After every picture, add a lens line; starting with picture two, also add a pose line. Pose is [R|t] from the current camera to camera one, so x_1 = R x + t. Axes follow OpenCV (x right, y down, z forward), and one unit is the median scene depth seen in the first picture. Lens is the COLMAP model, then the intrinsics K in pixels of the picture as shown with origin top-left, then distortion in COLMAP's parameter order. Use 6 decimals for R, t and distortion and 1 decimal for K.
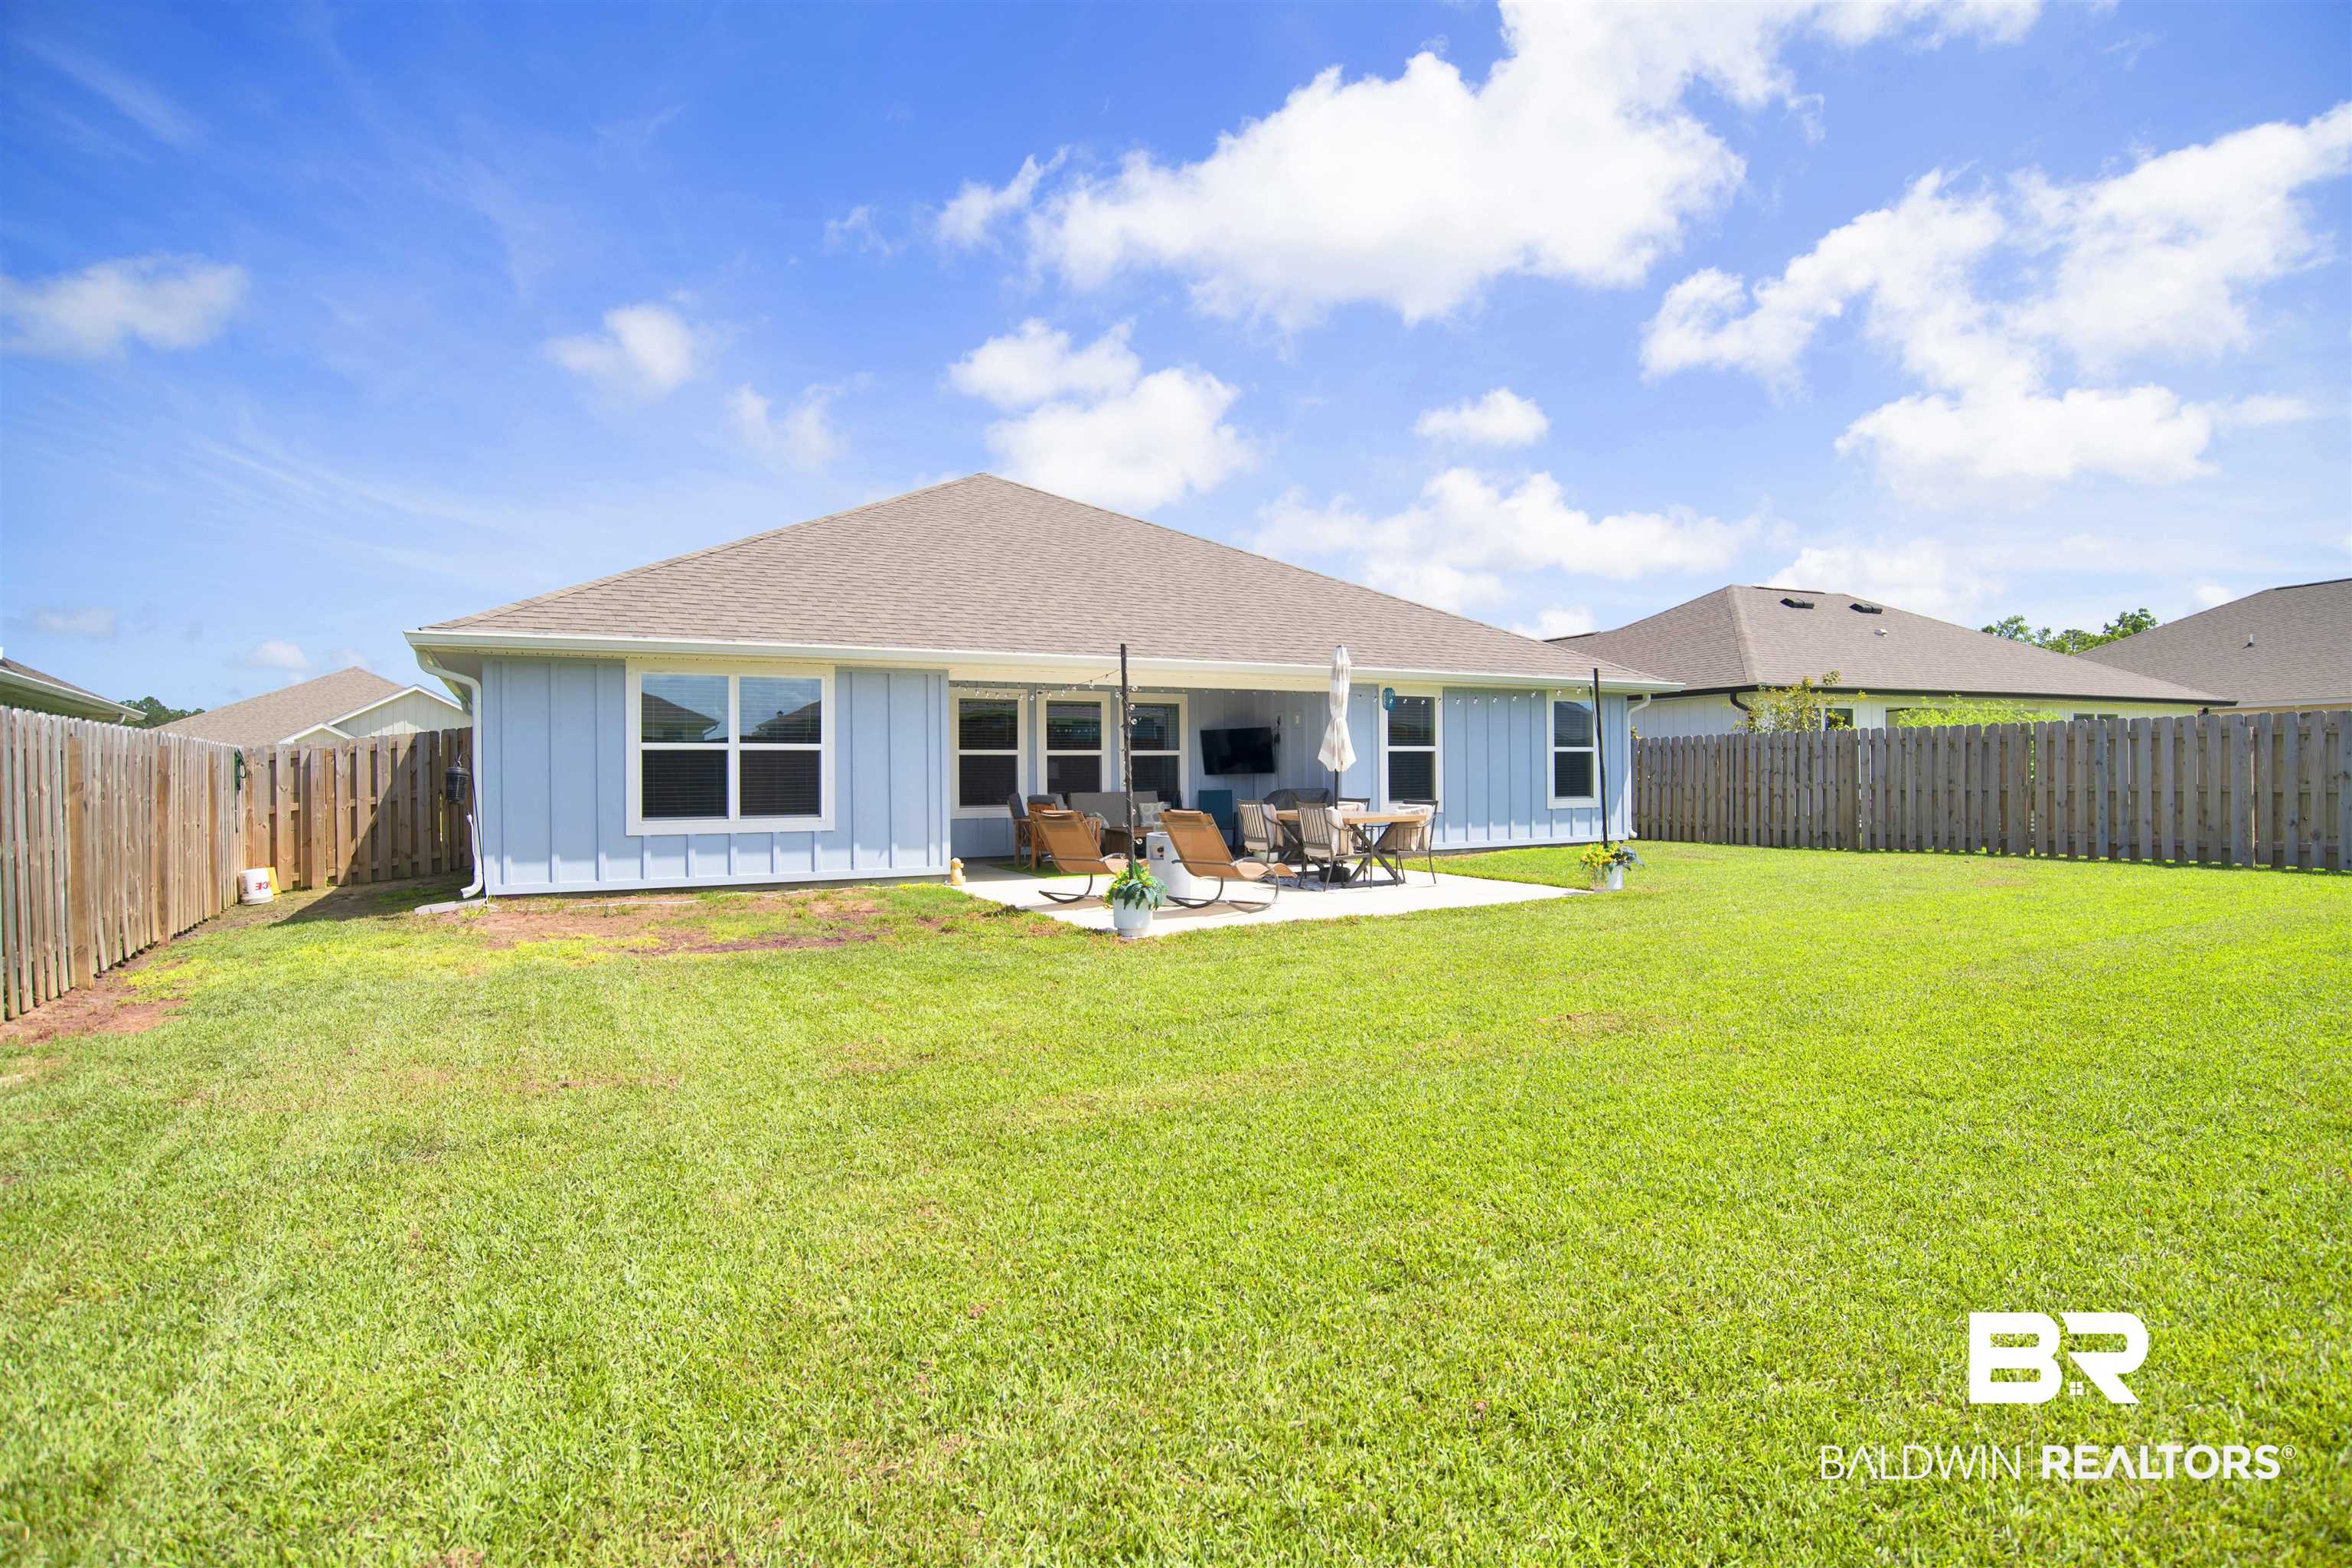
lens RADIAL K [[1250.7, 0, 1202.7], [0, 1250.7, 785.0], [0, 0, 1]] dist [-0.061096, 0.020426]
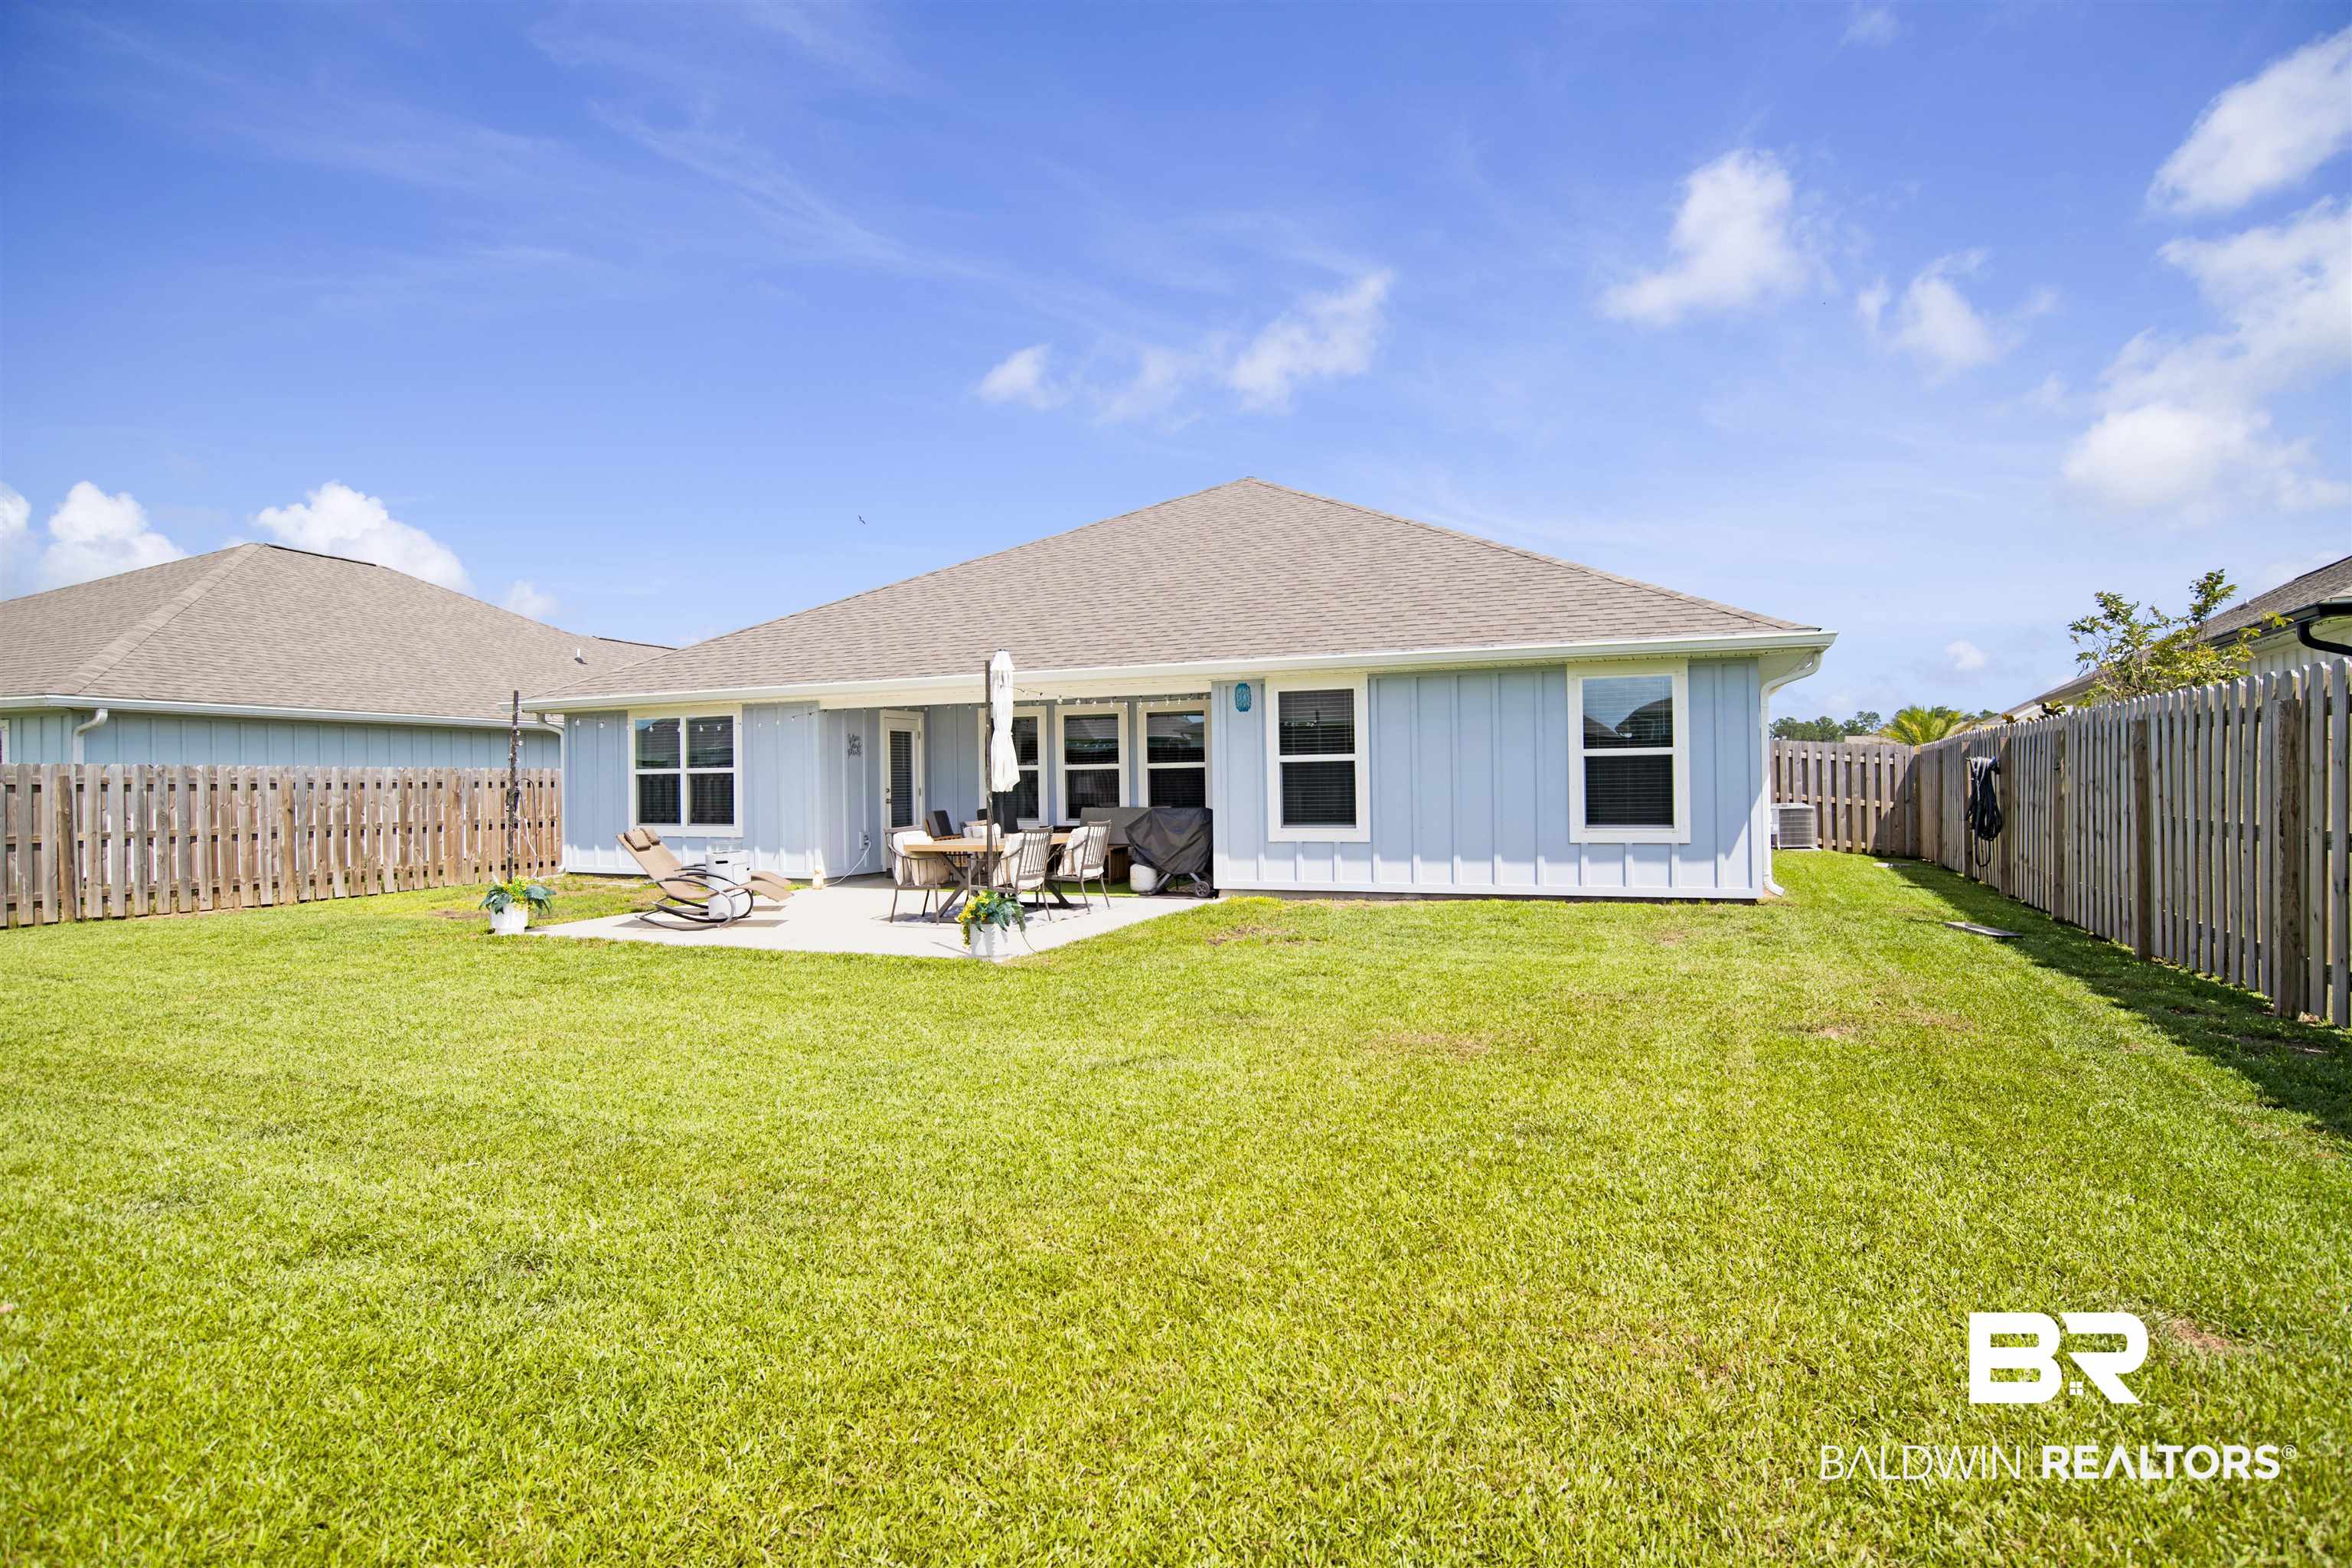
lens RADIAL K [[1325.0, 0, 1156.7], [0, 1325.0, 800.7], [0, 0, 1]] dist [-0.047180, 0.000174]
pose [[0.583874, 0.009081, -0.811793, 0.768023], [-0.000415, 0.999941, 0.010886, -0.010735], [0.811844, -0.006019, 0.583843, 0.433820]]
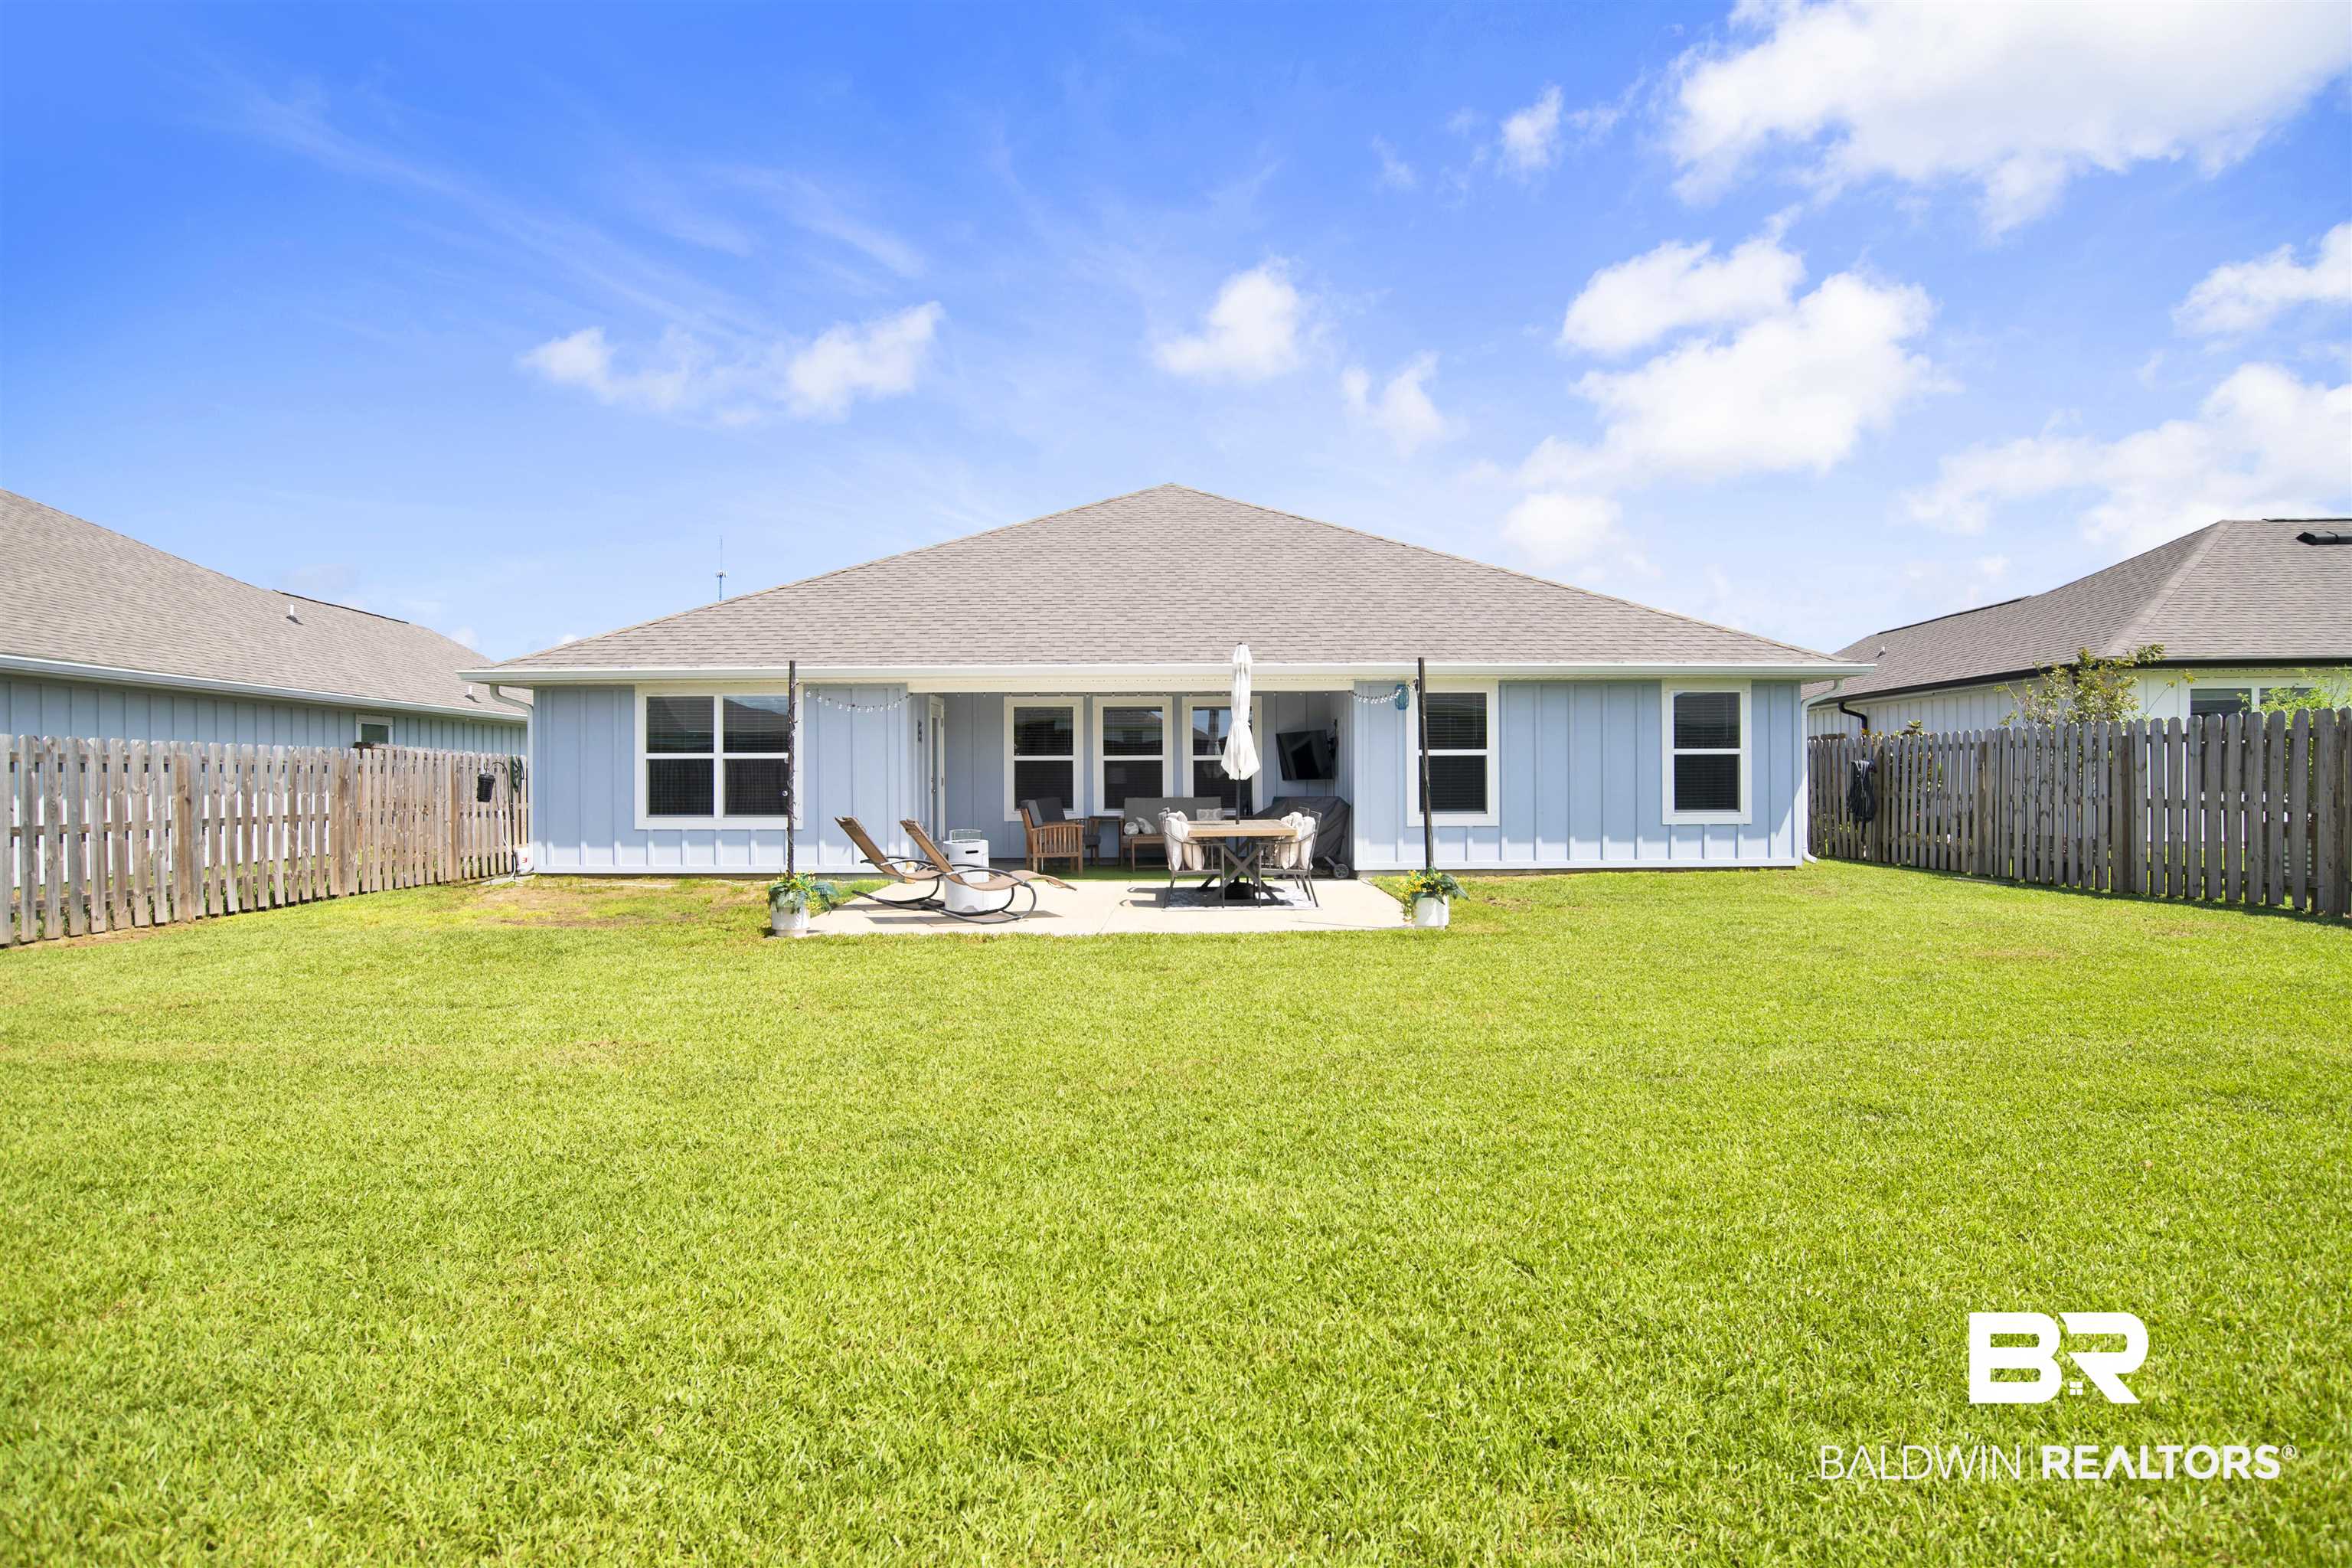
lens RADIAL K [[1250.7, 0, 1187.5], [0, 1250.7, 790.5], [0, 0, 1]] dist [-0.061096, 0.020426]
pose [[0.869993, 0.007051, -0.493014, 0.433347], [-0.006735, 0.999974, 0.002417, -0.002588], [0.493018, 0.001218, 0.870018, 0.142144]]
